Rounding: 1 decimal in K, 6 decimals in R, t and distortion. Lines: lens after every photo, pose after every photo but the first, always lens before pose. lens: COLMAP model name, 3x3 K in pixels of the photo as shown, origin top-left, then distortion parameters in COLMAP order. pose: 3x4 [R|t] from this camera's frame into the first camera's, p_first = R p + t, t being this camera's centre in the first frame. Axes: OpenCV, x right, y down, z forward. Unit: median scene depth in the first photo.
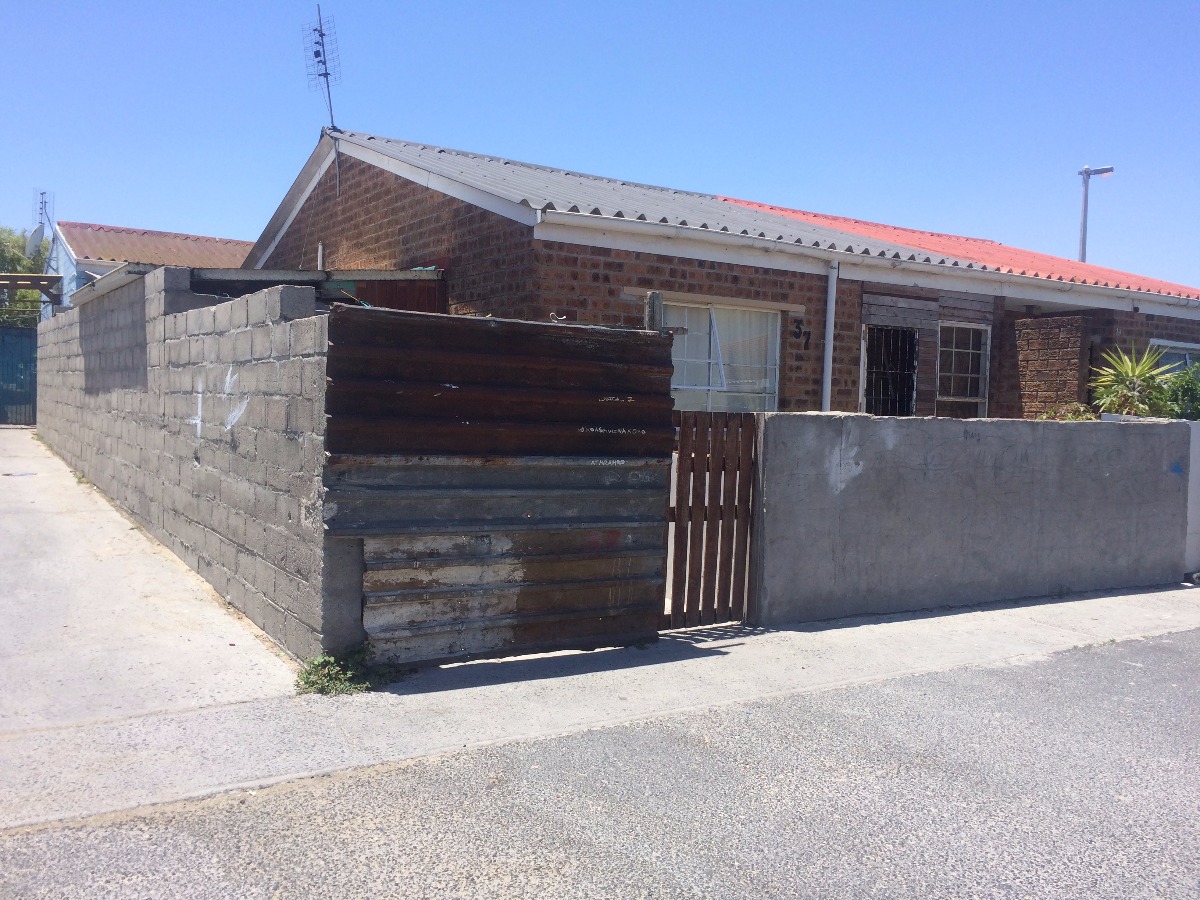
lens RADIAL K [[1022.3, 0, 600.0], [0, 1022.3, 450.0], [0, 0, 1]] dist [0.045885, -0.008833]
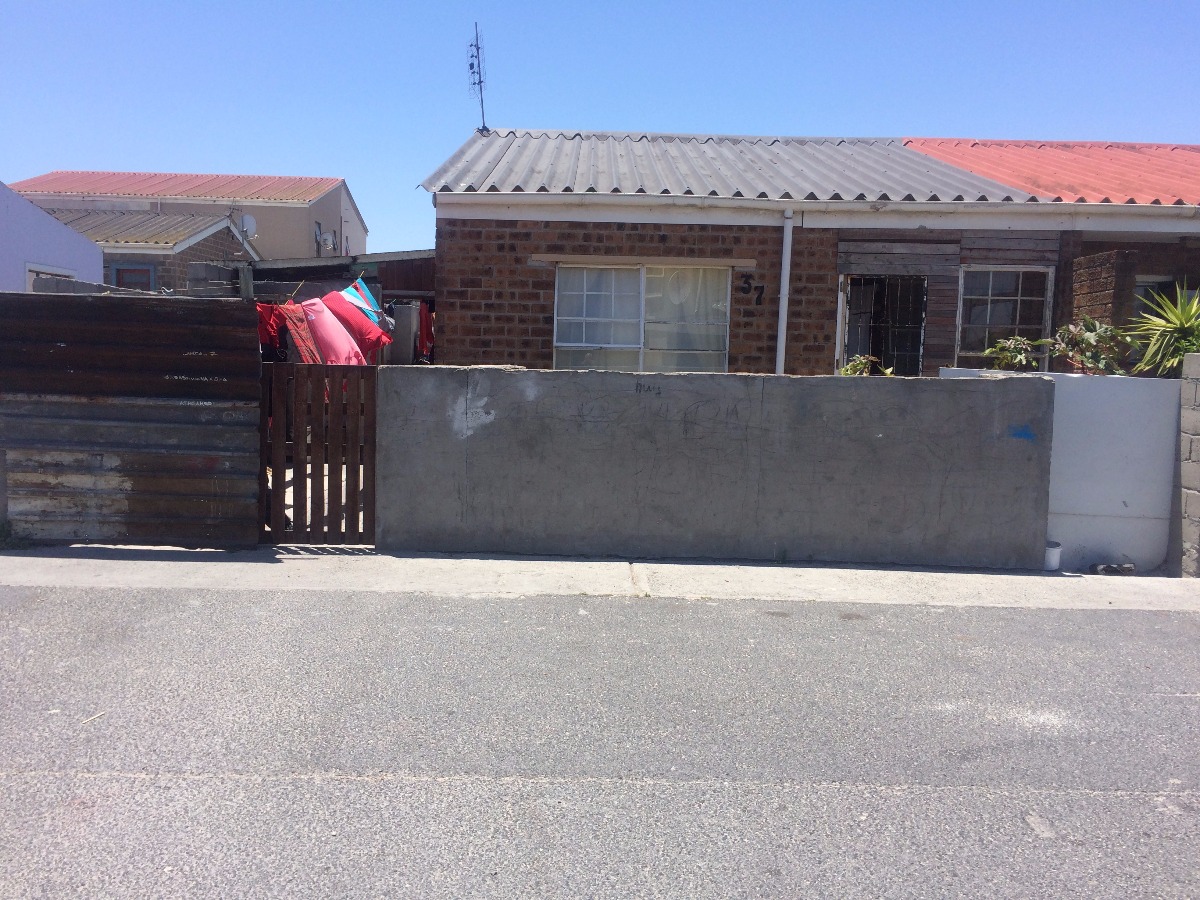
lens RADIAL K [[1022.3, 0, 600.0], [0, 1022.3, 450.0], [0, 0, 1]] dist [0.045885, -0.008833]
pose [[0.848270, 0.037832, -0.528210, 0.749787], [-0.020768, 0.999054, 0.038203, 0.007218], [0.529156, -0.021436, 0.848254, 0.116076]]
